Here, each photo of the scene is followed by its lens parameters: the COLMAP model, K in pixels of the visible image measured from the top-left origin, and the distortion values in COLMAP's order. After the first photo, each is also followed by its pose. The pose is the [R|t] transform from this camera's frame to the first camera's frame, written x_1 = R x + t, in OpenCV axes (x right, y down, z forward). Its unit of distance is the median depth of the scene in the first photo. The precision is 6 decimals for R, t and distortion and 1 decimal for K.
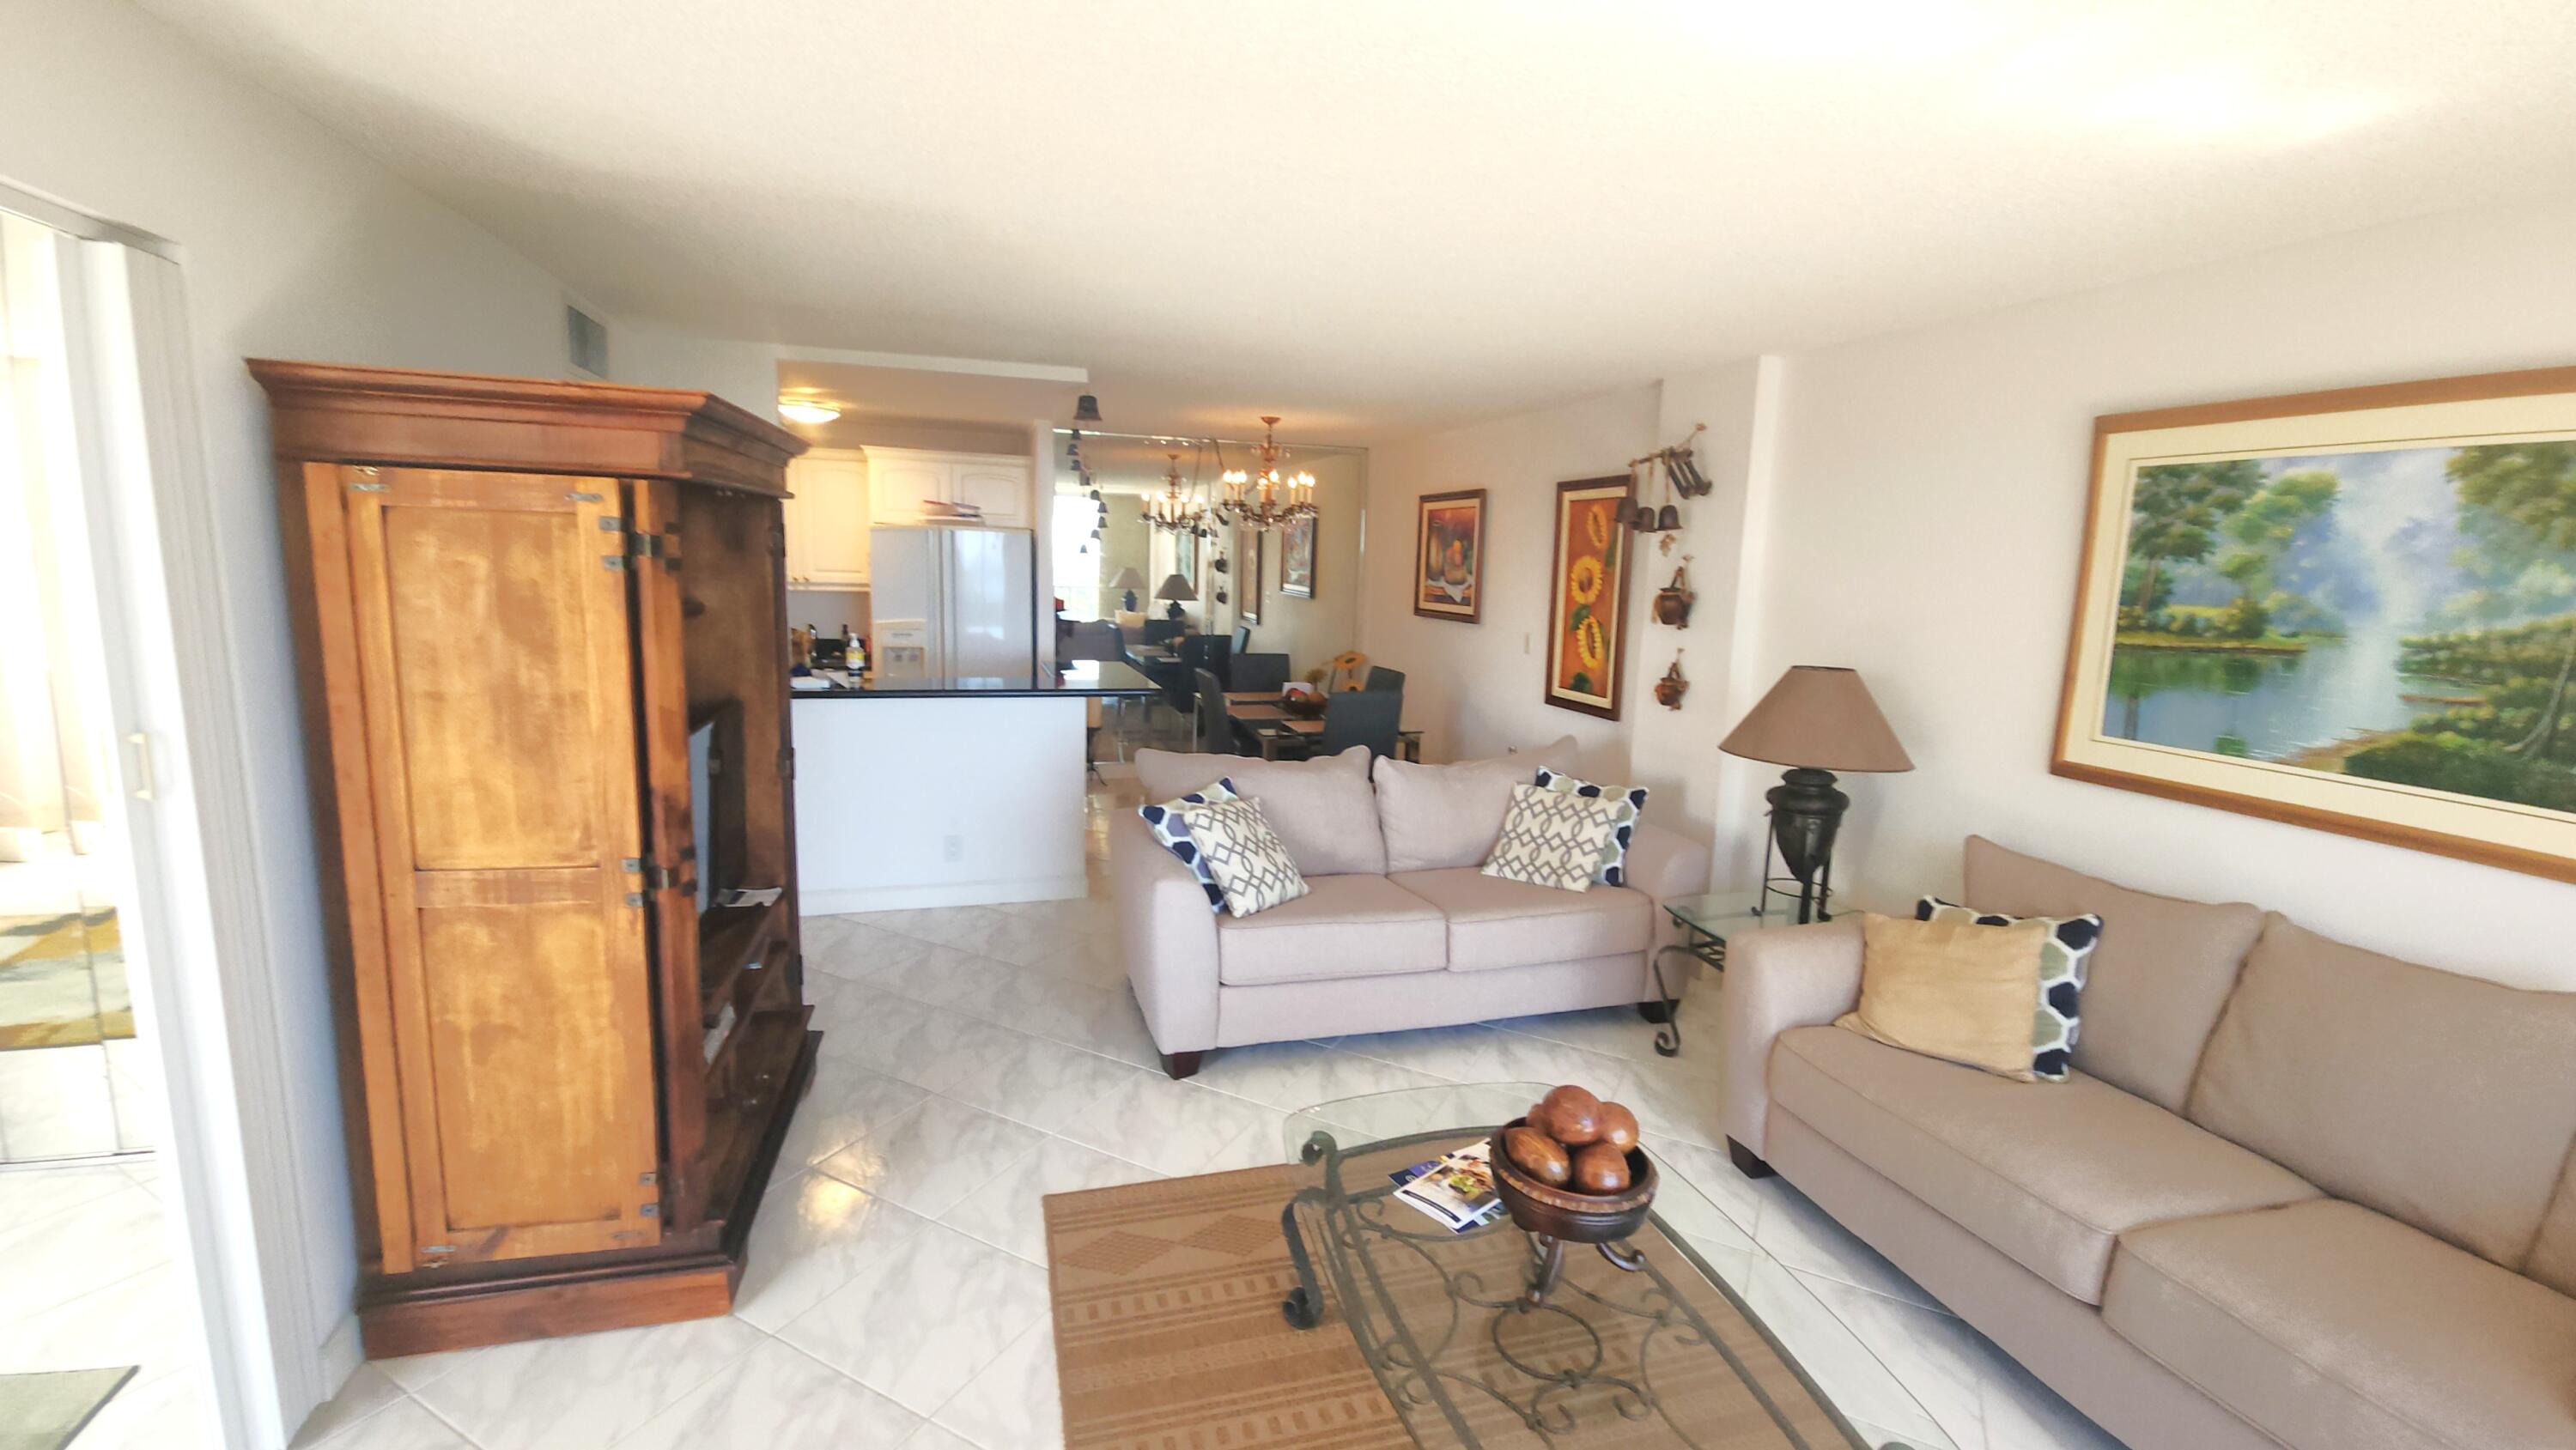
lens RADIAL K [[1115.5, 0, 1290.1], [0, 1115.5, 735.2], [0, 0, 1]] dist [0.017145, -0.013577]
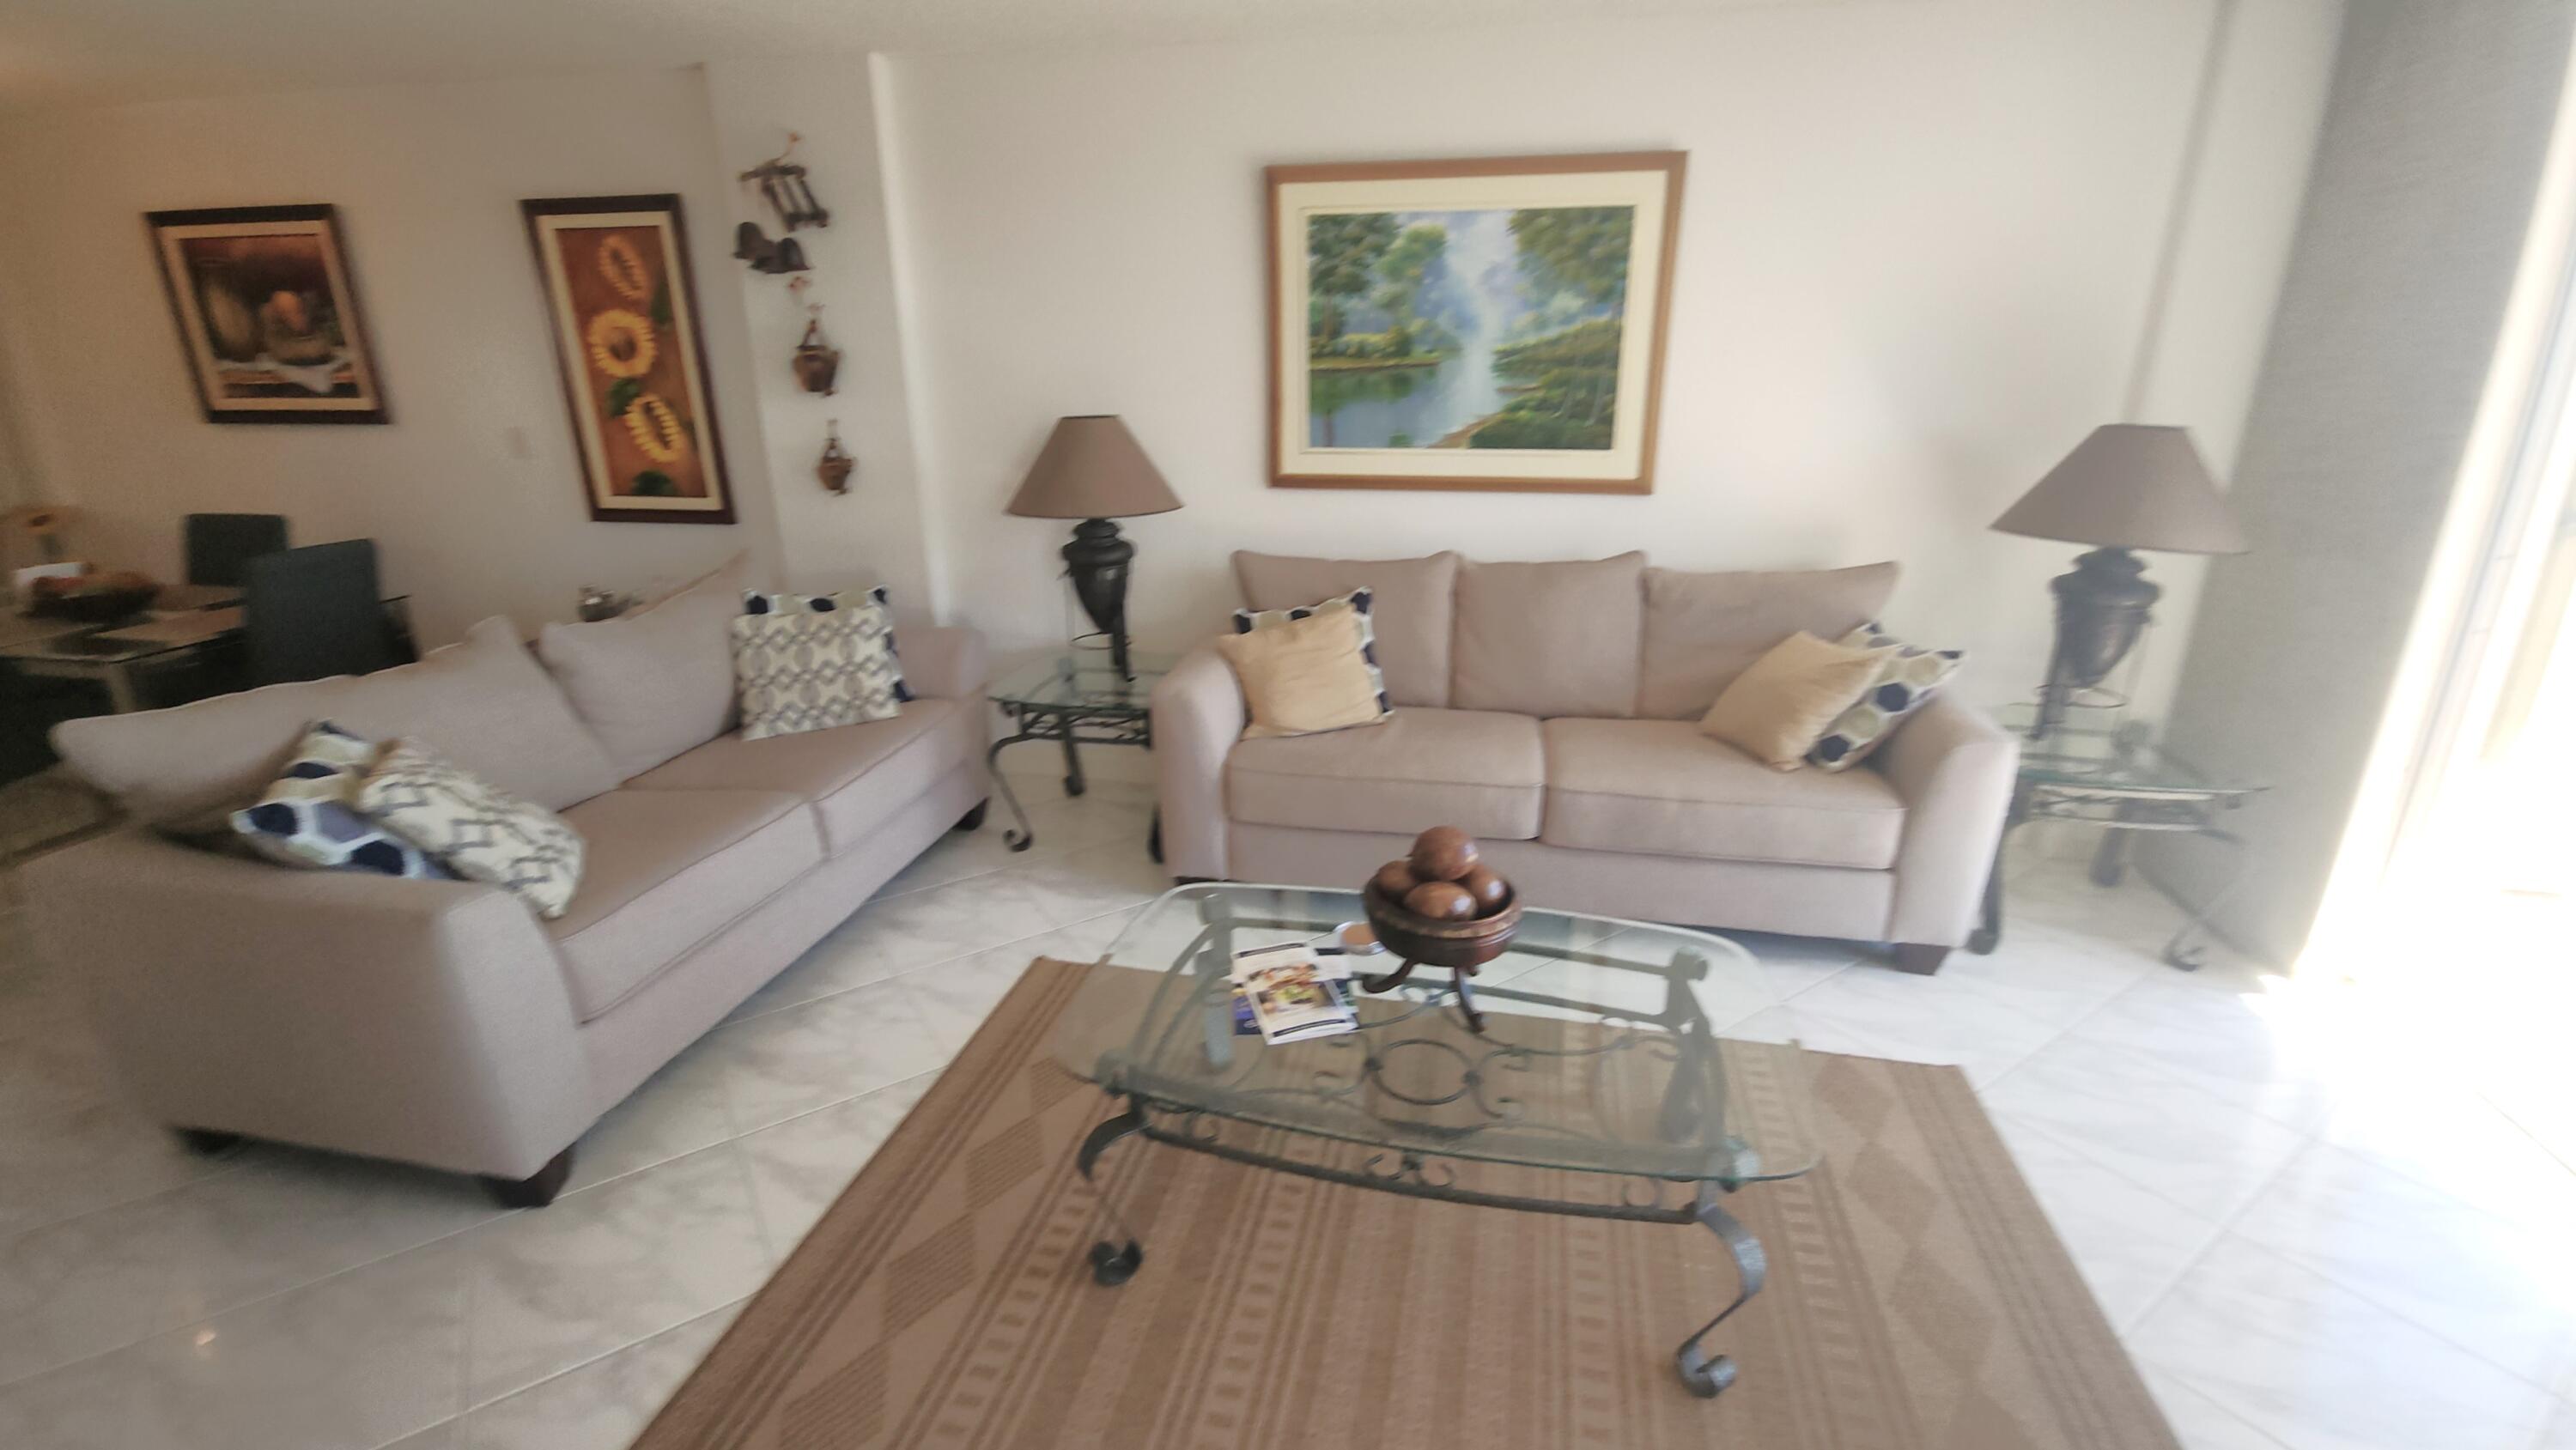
lens RADIAL K [[1120.6, 0, 1290.7], [0, 1120.6, 740.9], [0, 0, 1]] dist [-0.000417, -0.000191]
pose [[0.450517, -0.320692, 0.833182, -0.436129], [0.160999, 0.947140, 0.277499, -0.041456], [-0.878131, 0.009123, 0.478333, 0.448239]]
